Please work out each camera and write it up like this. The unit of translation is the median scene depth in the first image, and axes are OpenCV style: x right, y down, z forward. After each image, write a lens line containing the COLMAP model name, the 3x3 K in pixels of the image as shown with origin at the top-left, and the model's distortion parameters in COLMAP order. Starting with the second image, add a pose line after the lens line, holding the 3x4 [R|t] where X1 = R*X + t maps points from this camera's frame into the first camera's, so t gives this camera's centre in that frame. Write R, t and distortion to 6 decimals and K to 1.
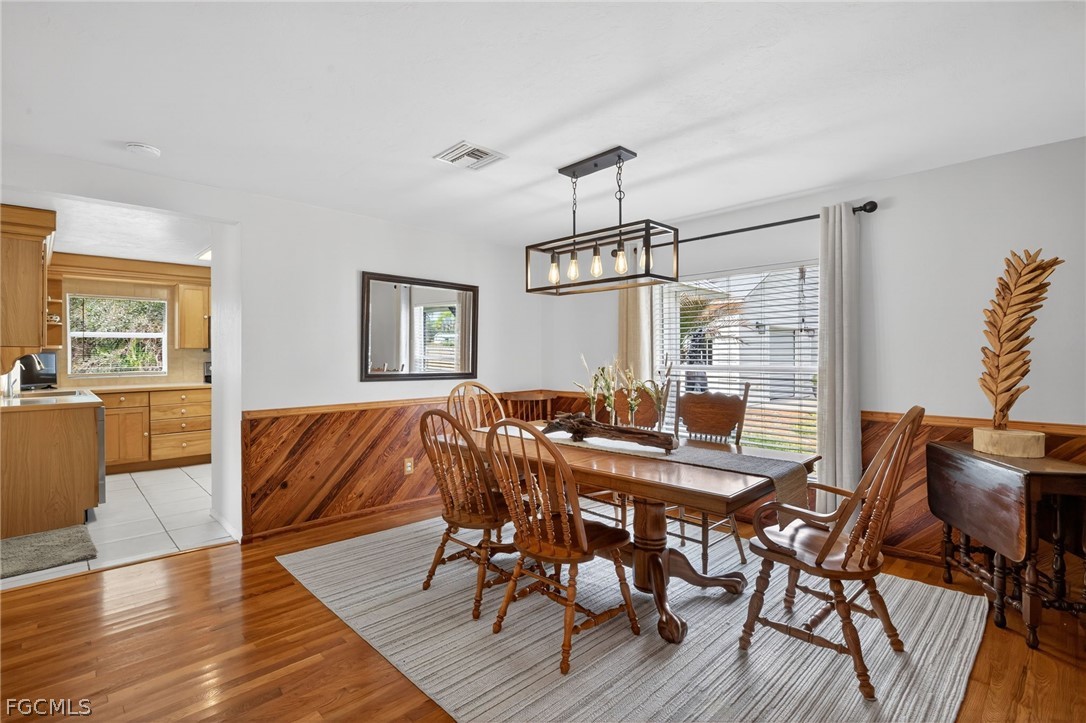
lens RADIAL K [[516.4, 0, 545.2], [0, 516.4, 357.7], [0, 0, 1]] dist [-0.003882, 0.002929]
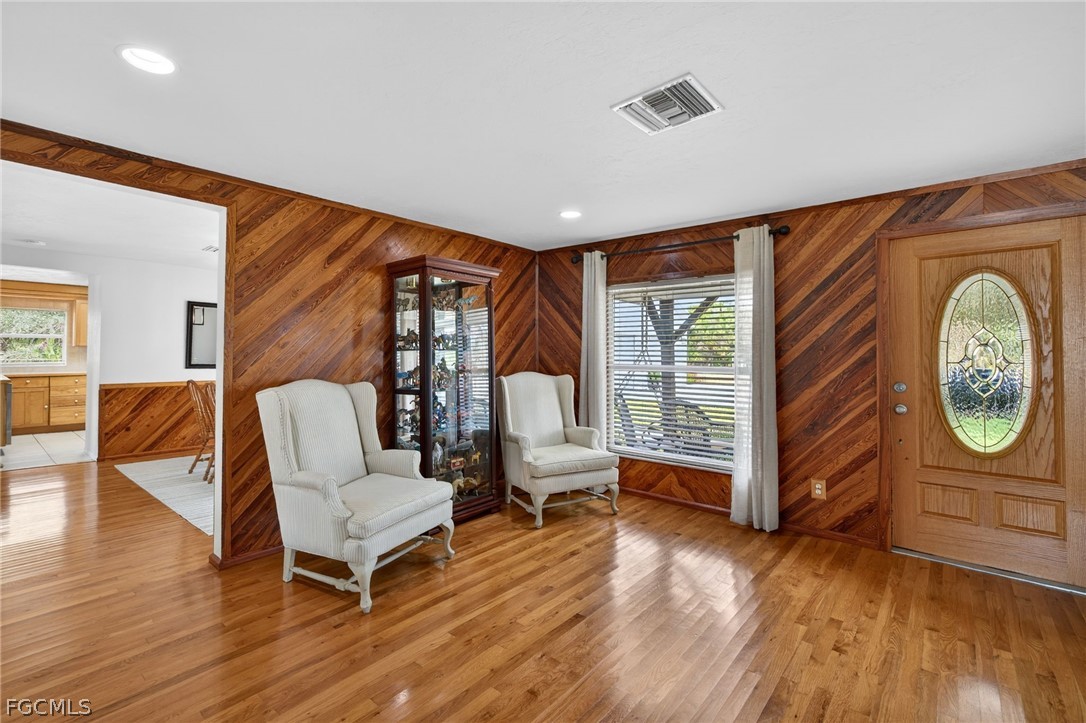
lens RADIAL K [[494.6, 0, 542.4], [0, 494.6, 351.2], [0, 0, 1]] dist [0.001073, 0.000723]
pose [[0.994968, 0.011399, 0.099541, 0.683181], [-0.010336, 0.999884, -0.011187, -0.003023], [-0.099657, 0.010102, 0.994971, -0.753933]]
